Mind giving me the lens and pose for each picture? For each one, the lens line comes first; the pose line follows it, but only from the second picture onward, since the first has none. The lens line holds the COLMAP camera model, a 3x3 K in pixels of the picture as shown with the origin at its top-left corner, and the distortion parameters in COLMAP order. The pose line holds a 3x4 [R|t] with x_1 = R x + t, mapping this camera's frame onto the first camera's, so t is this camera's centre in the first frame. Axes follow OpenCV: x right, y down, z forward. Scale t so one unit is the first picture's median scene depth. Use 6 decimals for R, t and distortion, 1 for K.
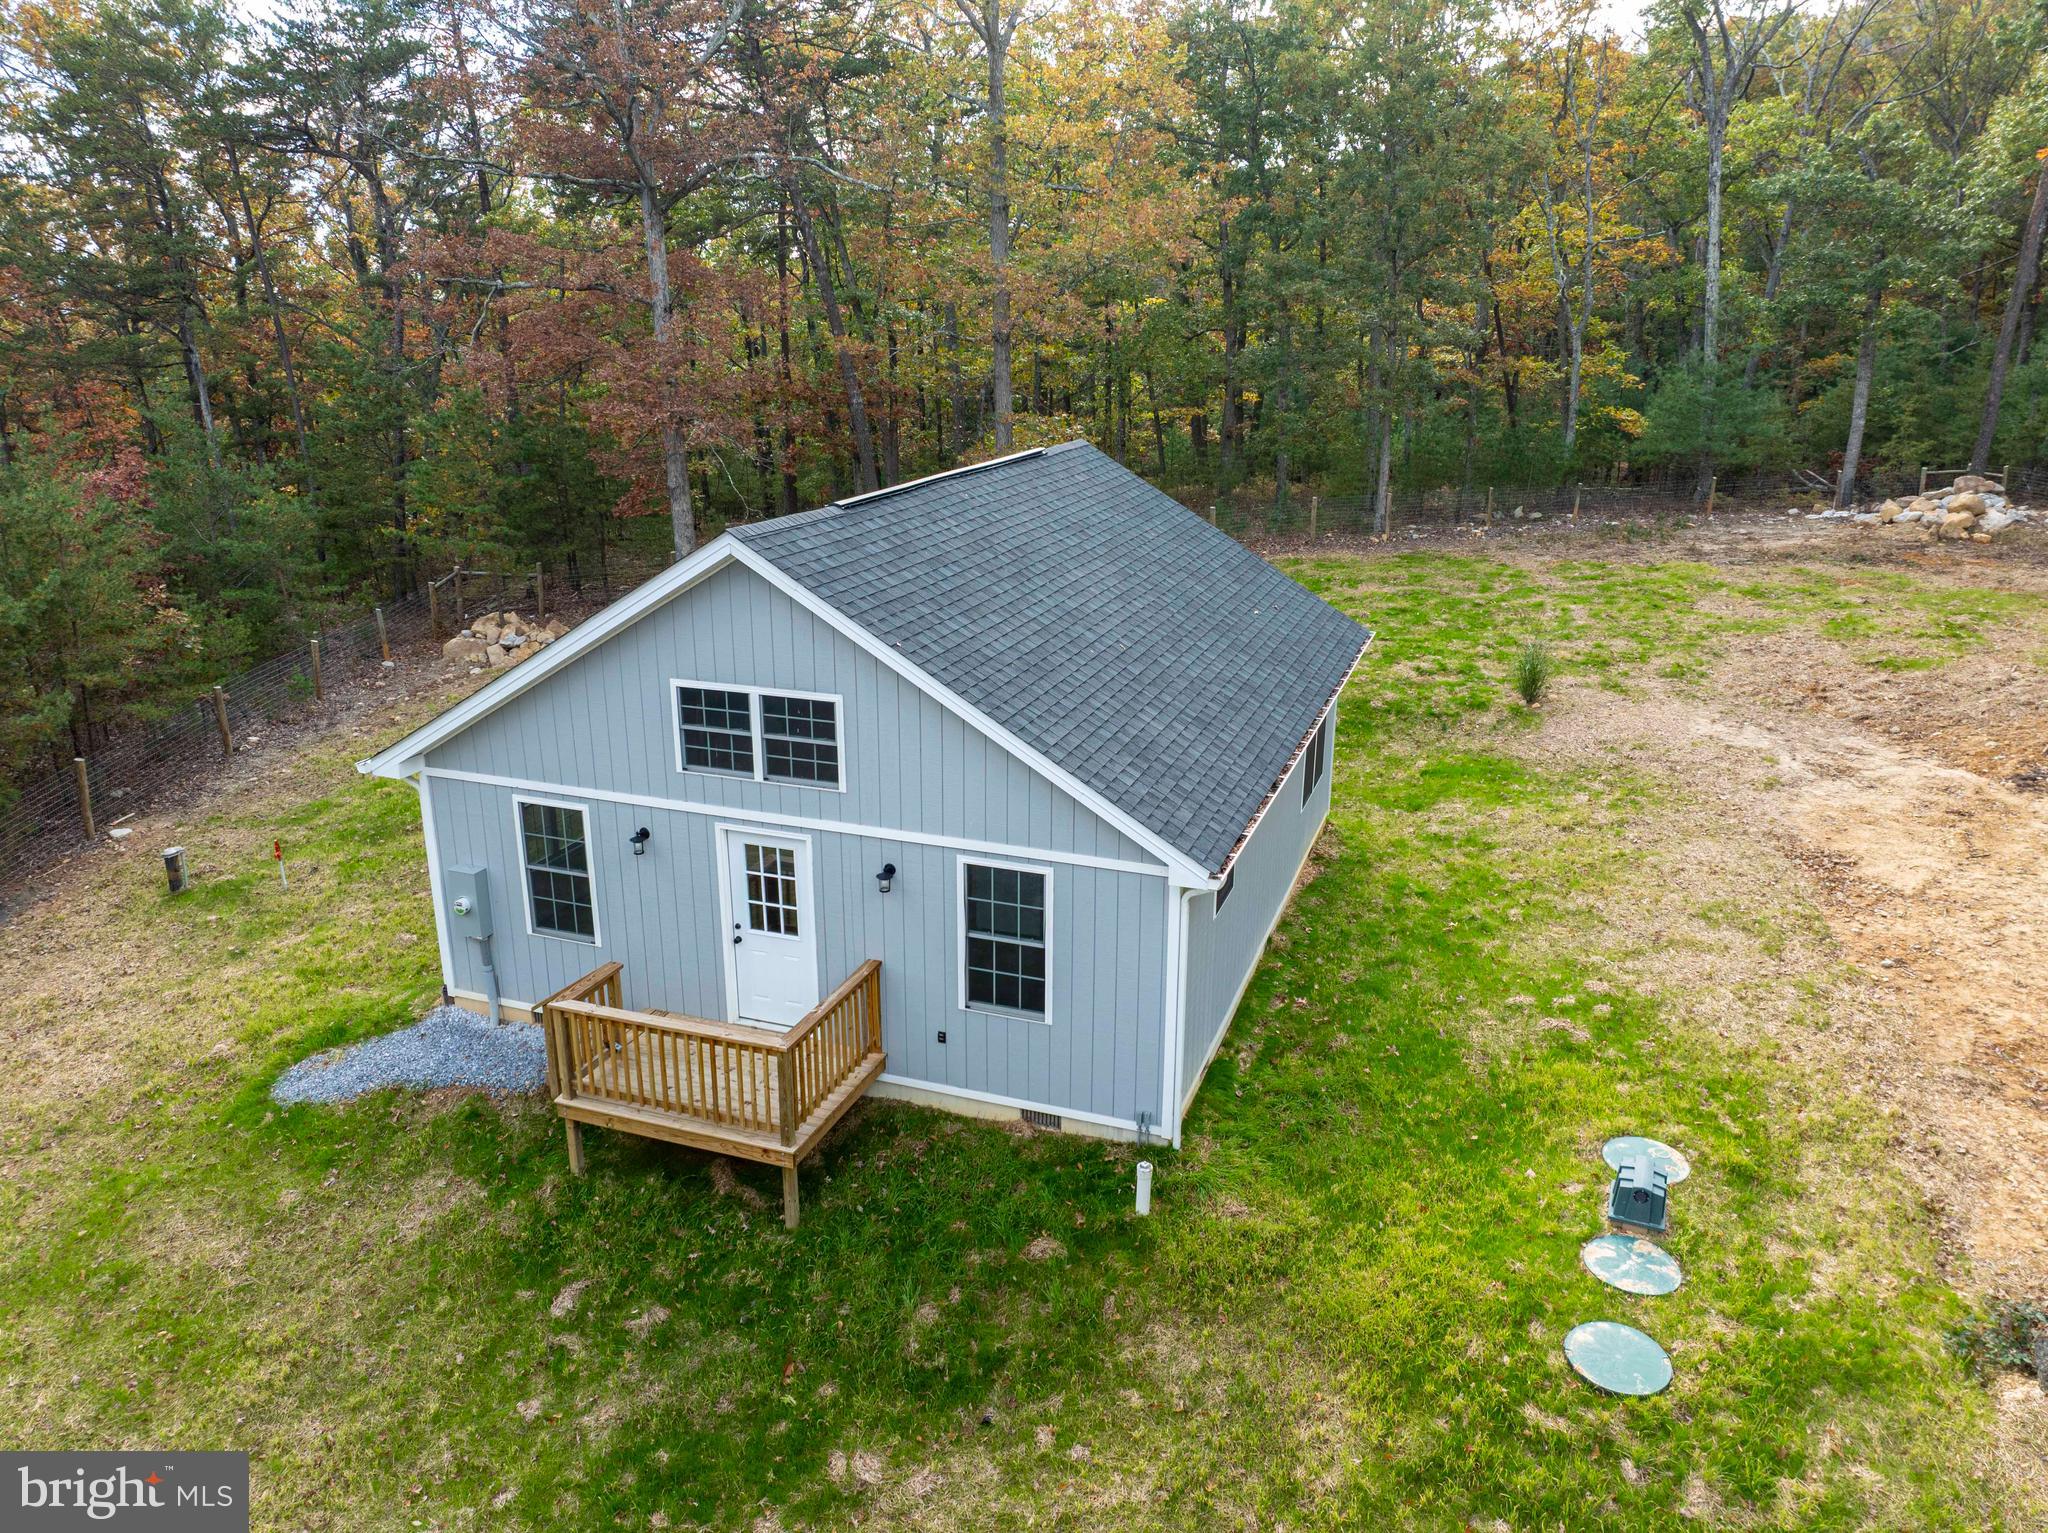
lens RADIAL K [[1441.4, 0, 1025.0], [0, 1441.4, 766.2], [0, 0, 1]] dist [-0.053493, 0.017278]
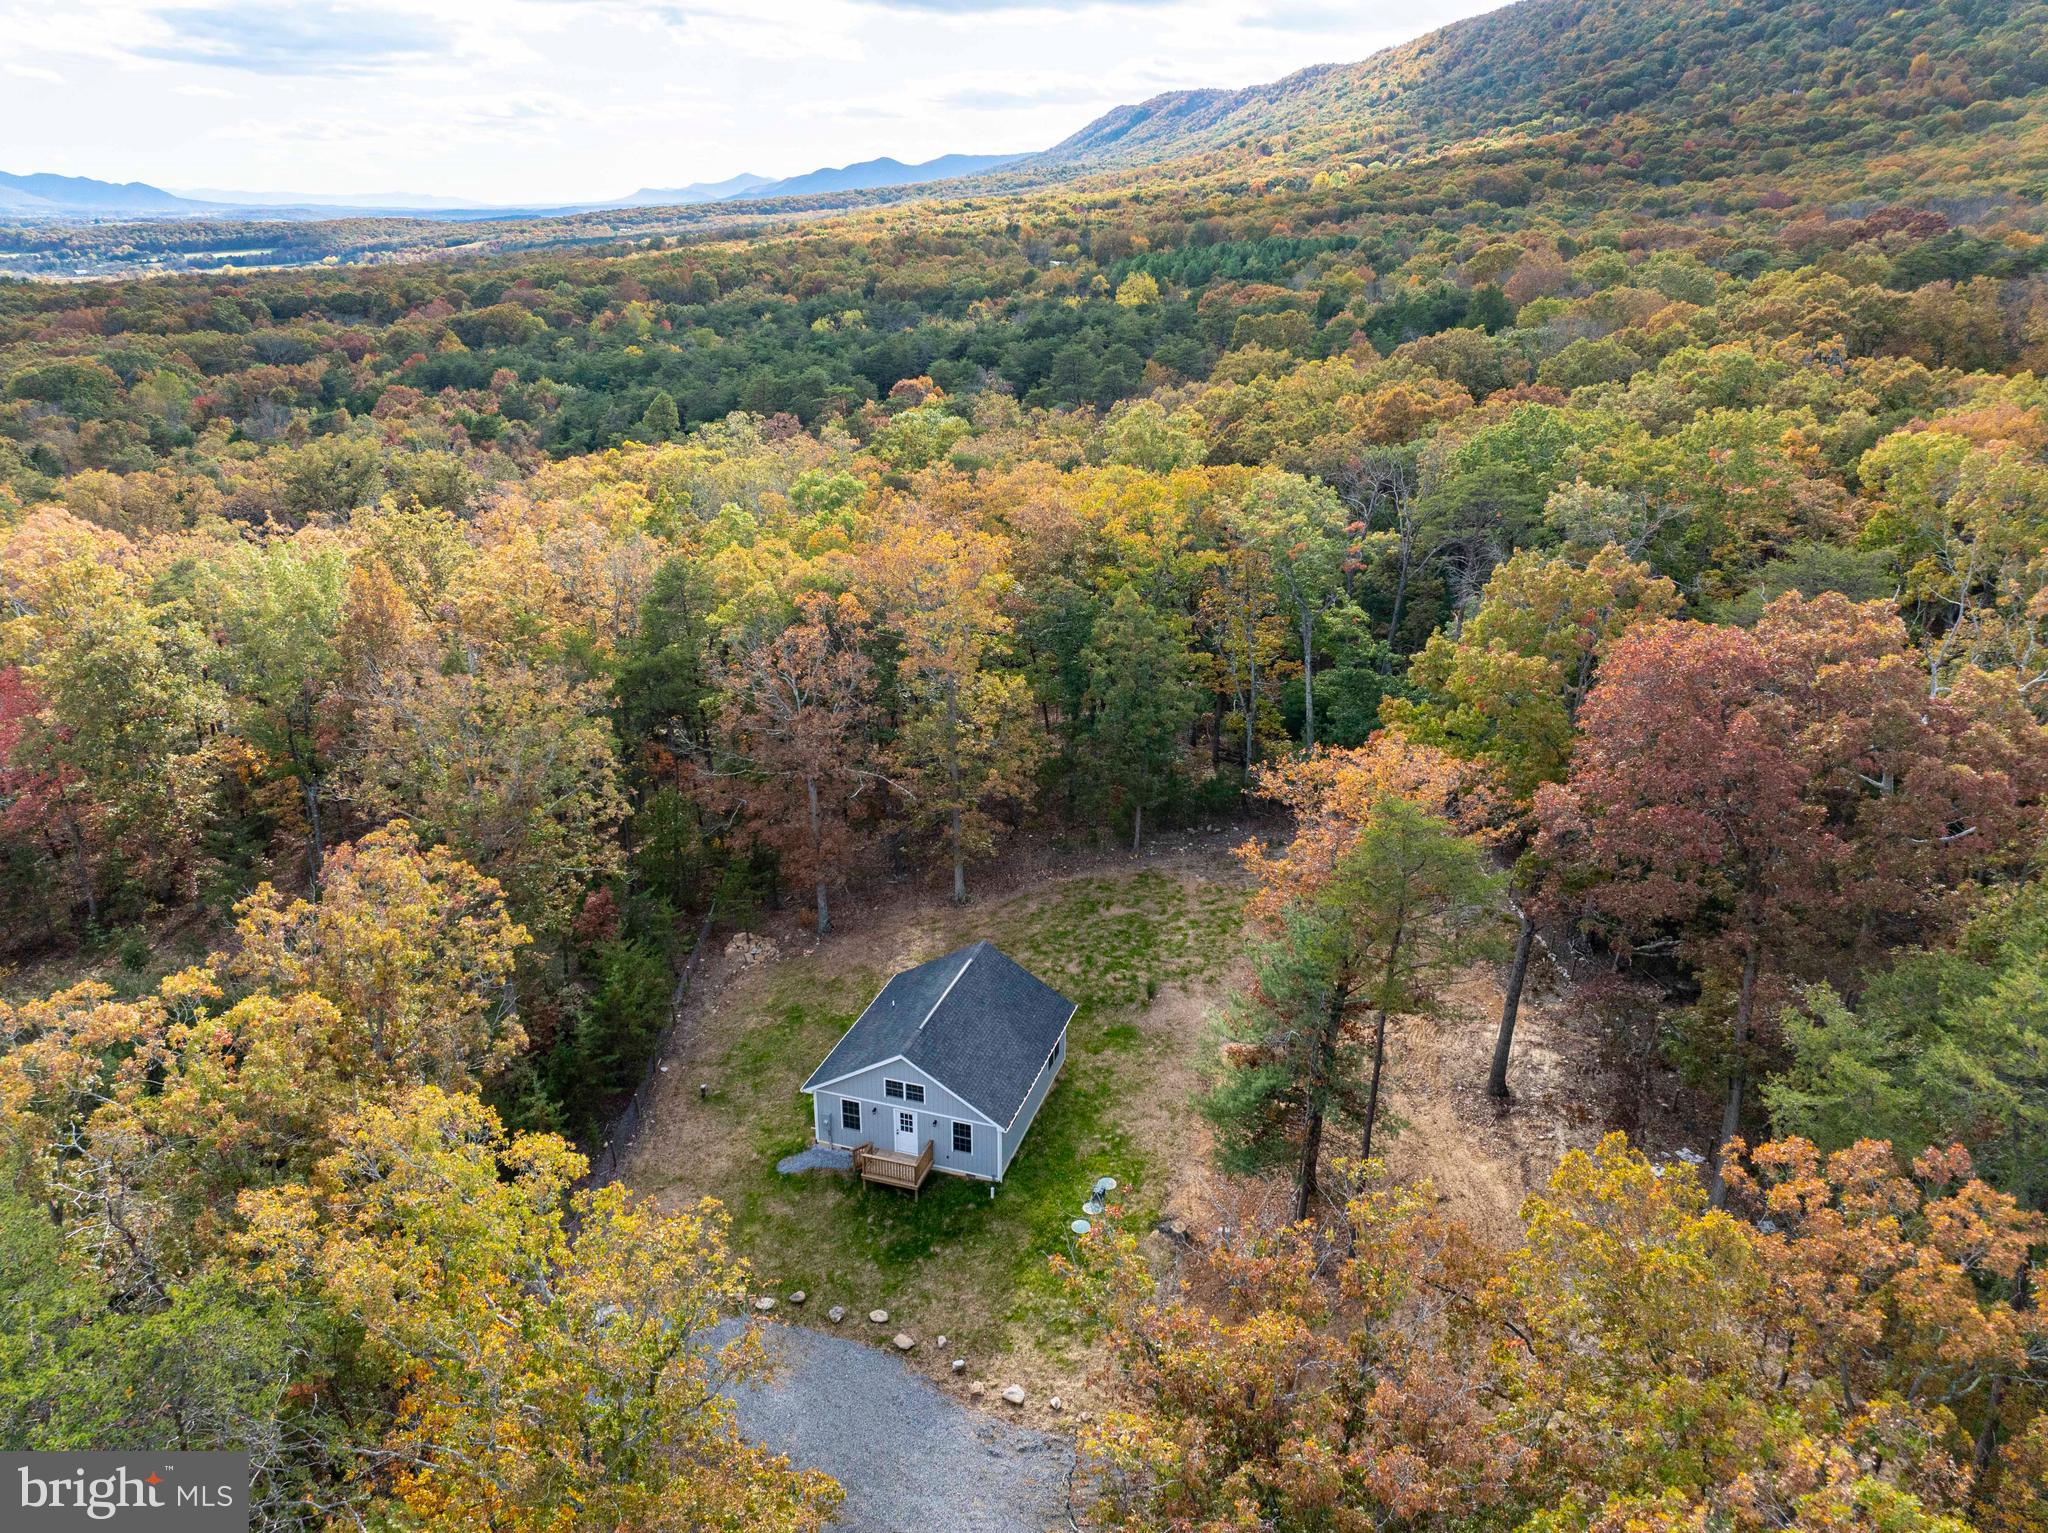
lens RADIAL K [[1441.4, 0, 1022.5], [0, 1441.4, 764.8], [0, 0, 1]] dist [-0.053493, 0.017278]
pose [[0.999372, -0.010965, 0.033685, 0.034300], [0.008704, 0.997745, 0.066551, -1.261002], [-0.034338, -0.066216, 0.997214, -3.201155]]
